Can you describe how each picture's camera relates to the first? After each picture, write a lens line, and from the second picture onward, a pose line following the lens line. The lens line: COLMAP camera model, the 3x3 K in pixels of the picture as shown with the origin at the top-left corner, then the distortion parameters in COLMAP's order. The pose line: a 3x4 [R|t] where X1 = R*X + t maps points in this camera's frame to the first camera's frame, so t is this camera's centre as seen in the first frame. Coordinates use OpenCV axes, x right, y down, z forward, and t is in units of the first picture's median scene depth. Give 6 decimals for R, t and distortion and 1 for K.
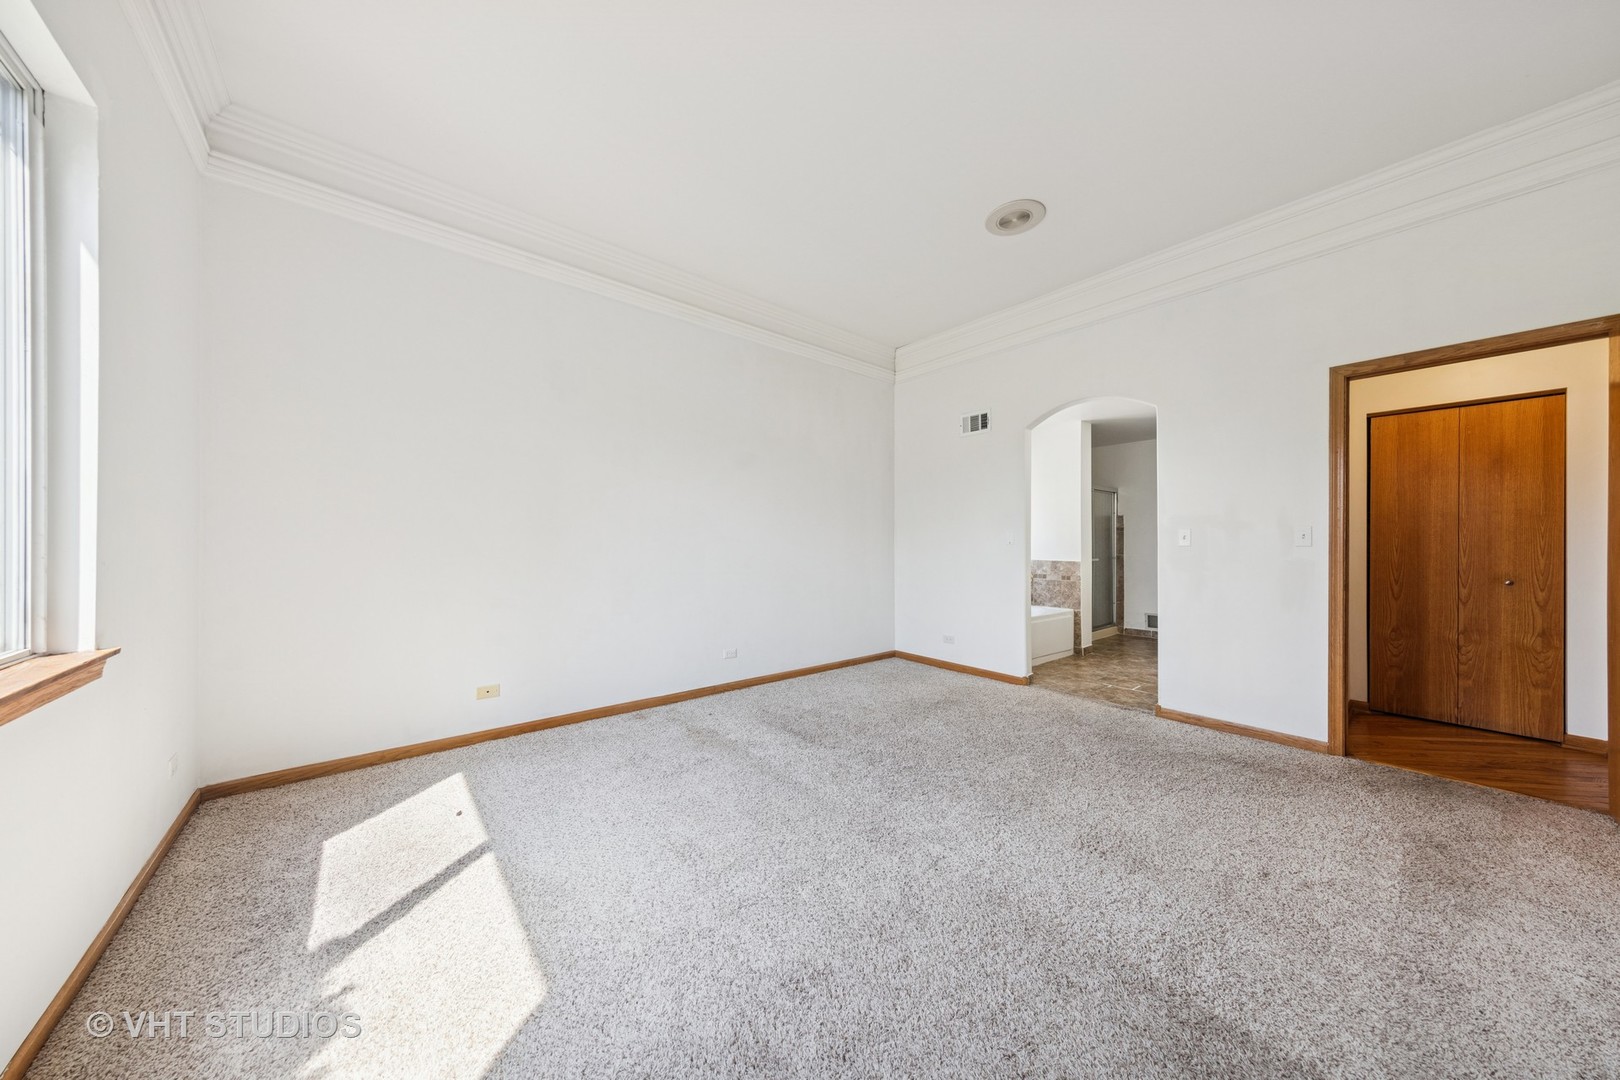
lens RADIAL K [[524.3, 0, 806.9], [0, 524.3, 551.4], [0, 0, 1]] dist [0.000341, -0.000016]
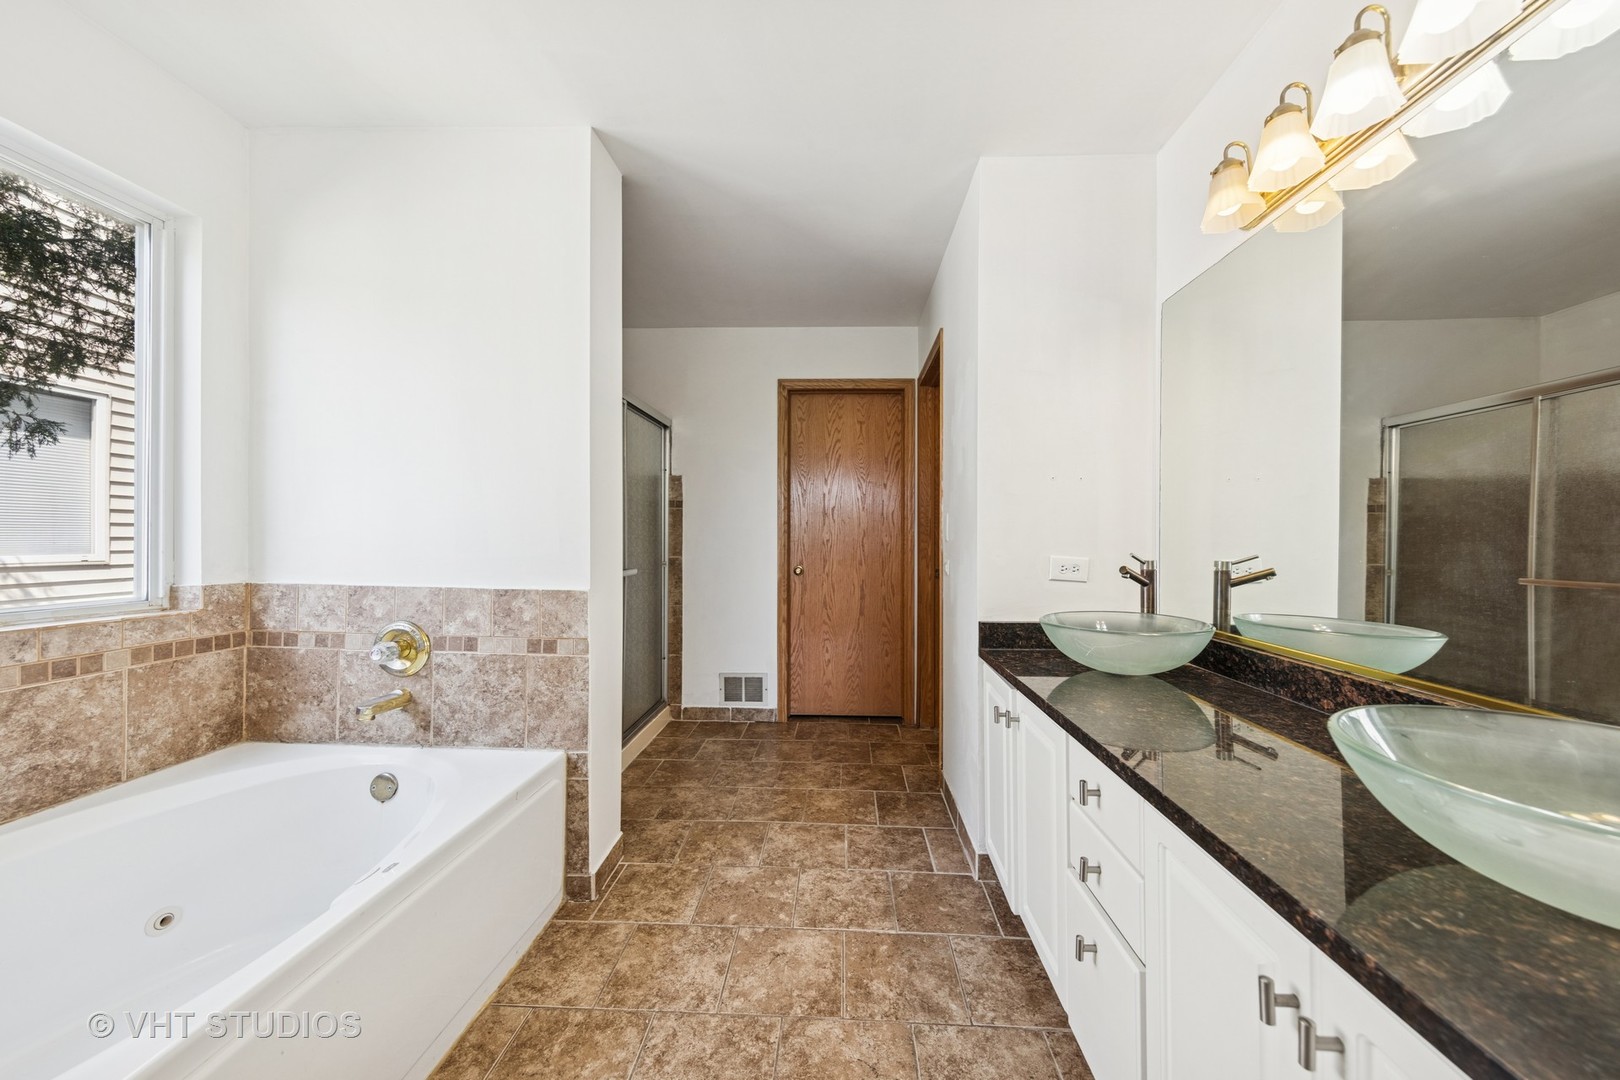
lens RADIAL K [[564.3, 0, 814.3], [0, 564.3, 538.3], [0, 0, 1]] dist [0.000780, 0.000062]
pose [[0.676182, 0.006672, 0.736704, 0.349152], [-0.003558, 0.999977, -0.005791, -0.009454], [-0.736726, 0.001295, 0.676191, 0.644979]]
